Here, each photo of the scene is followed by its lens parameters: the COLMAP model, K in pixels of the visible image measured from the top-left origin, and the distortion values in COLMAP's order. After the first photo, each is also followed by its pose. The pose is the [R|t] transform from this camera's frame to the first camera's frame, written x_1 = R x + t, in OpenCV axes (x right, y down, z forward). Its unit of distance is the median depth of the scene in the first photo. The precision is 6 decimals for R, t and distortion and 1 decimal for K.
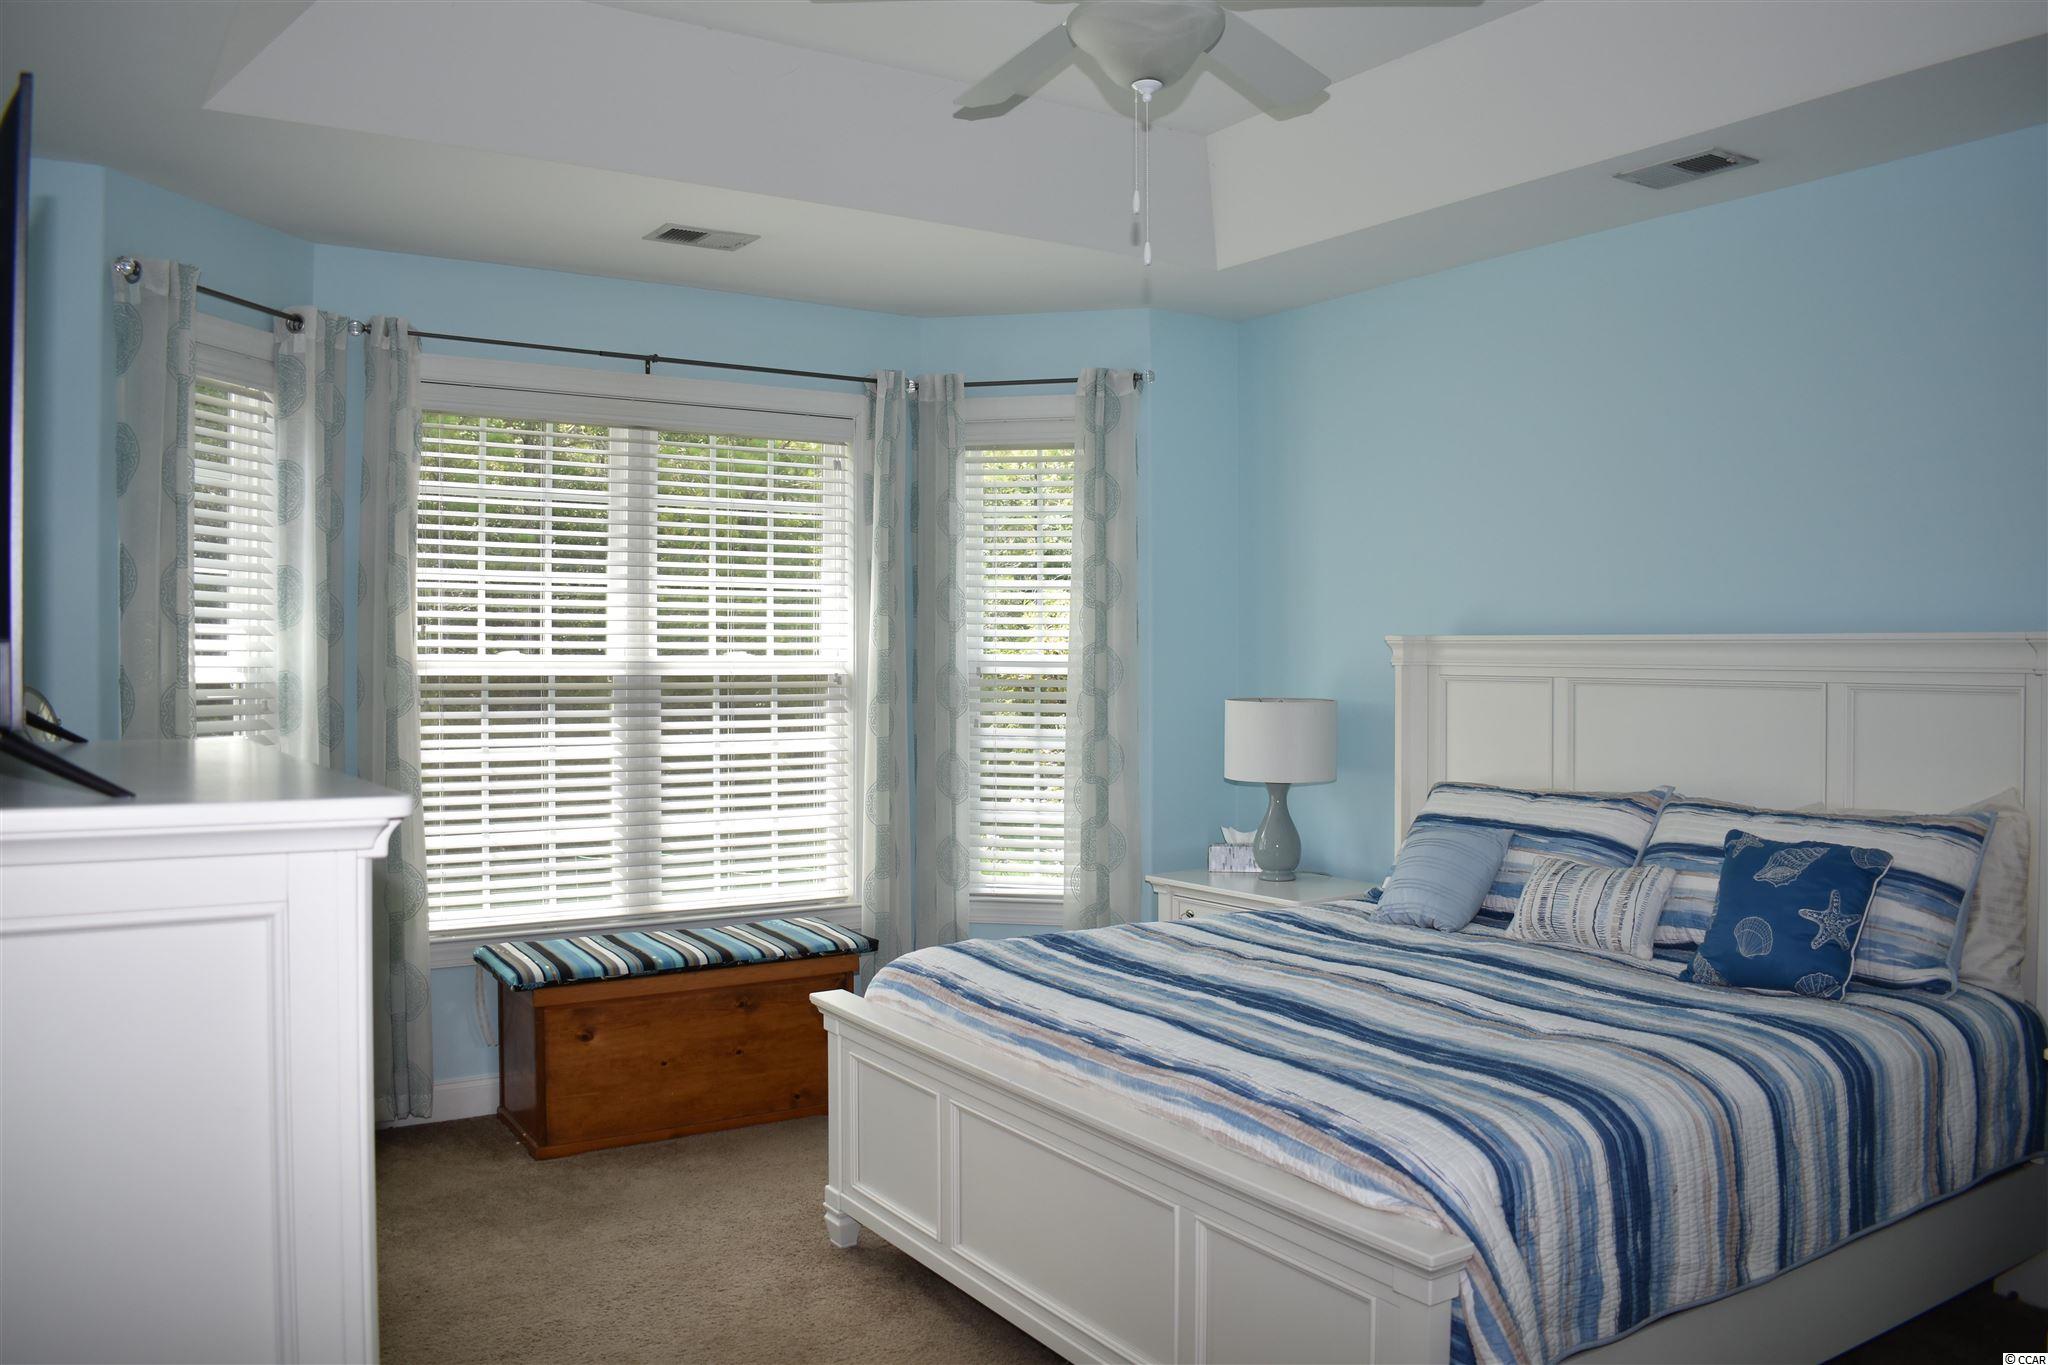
lens RADIAL K [[1598.1, 0, 1024.0], [0, 1598.1, 682.5], [0, 0, 1]] dist [-0.115298, 0.008924]
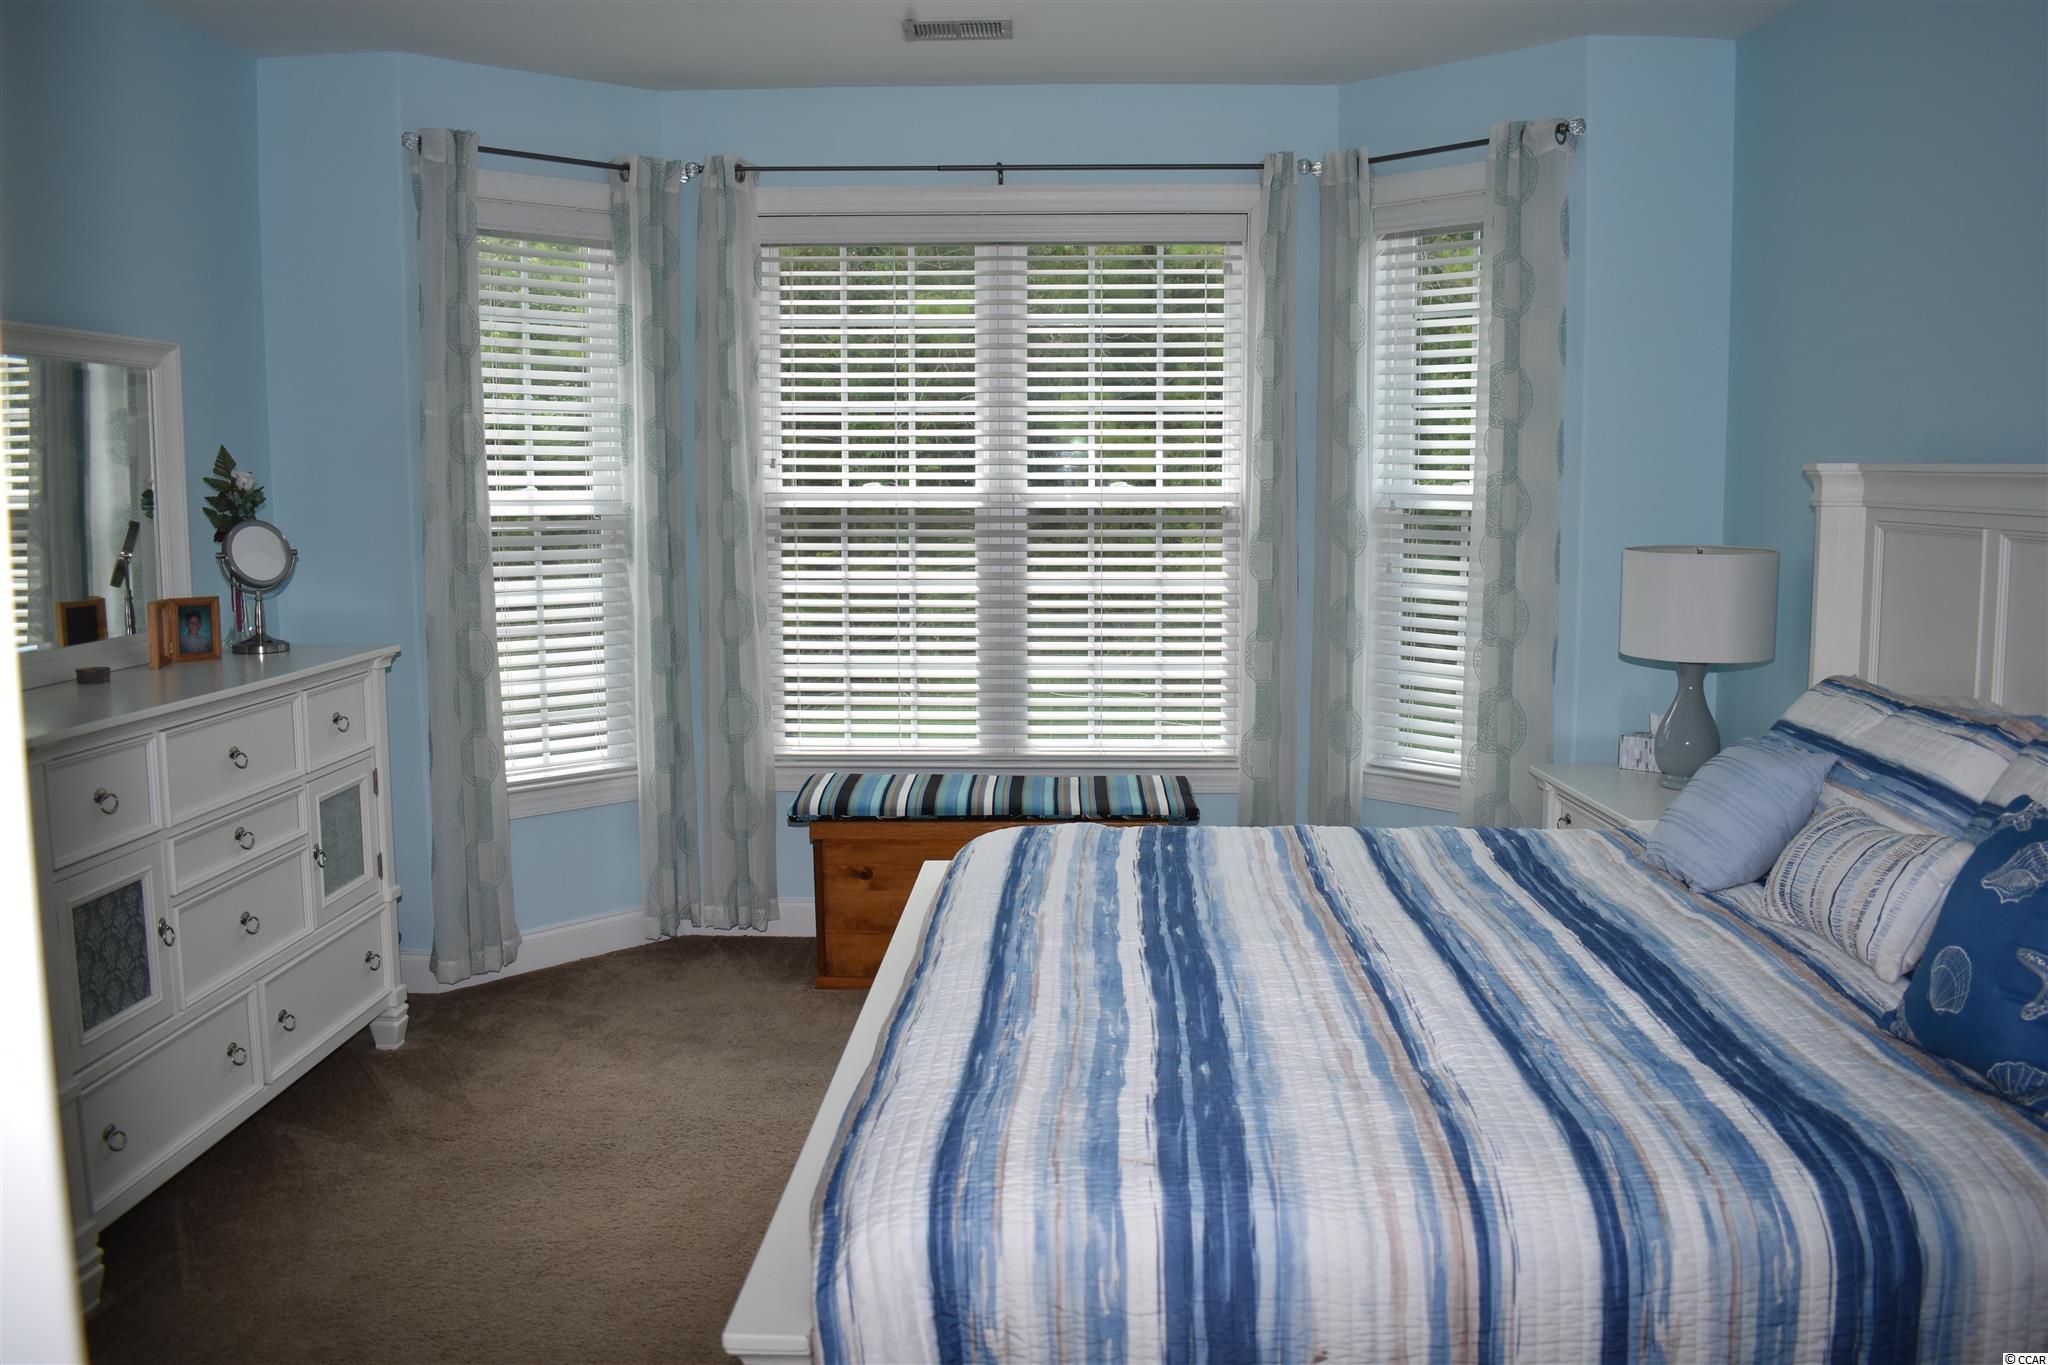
lens RADIAL K [[1598.1, 0, 1024.0], [0, 1598.1, 682.5], [0, 0, 1]] dist [-0.115298, 0.008924]
pose [[0.820334, 0.066267, -0.568032, 0.316339], [-0.006187, 0.994234, 0.107053, -0.002693], [0.571851, -0.084305, 0.816014, 0.215426]]
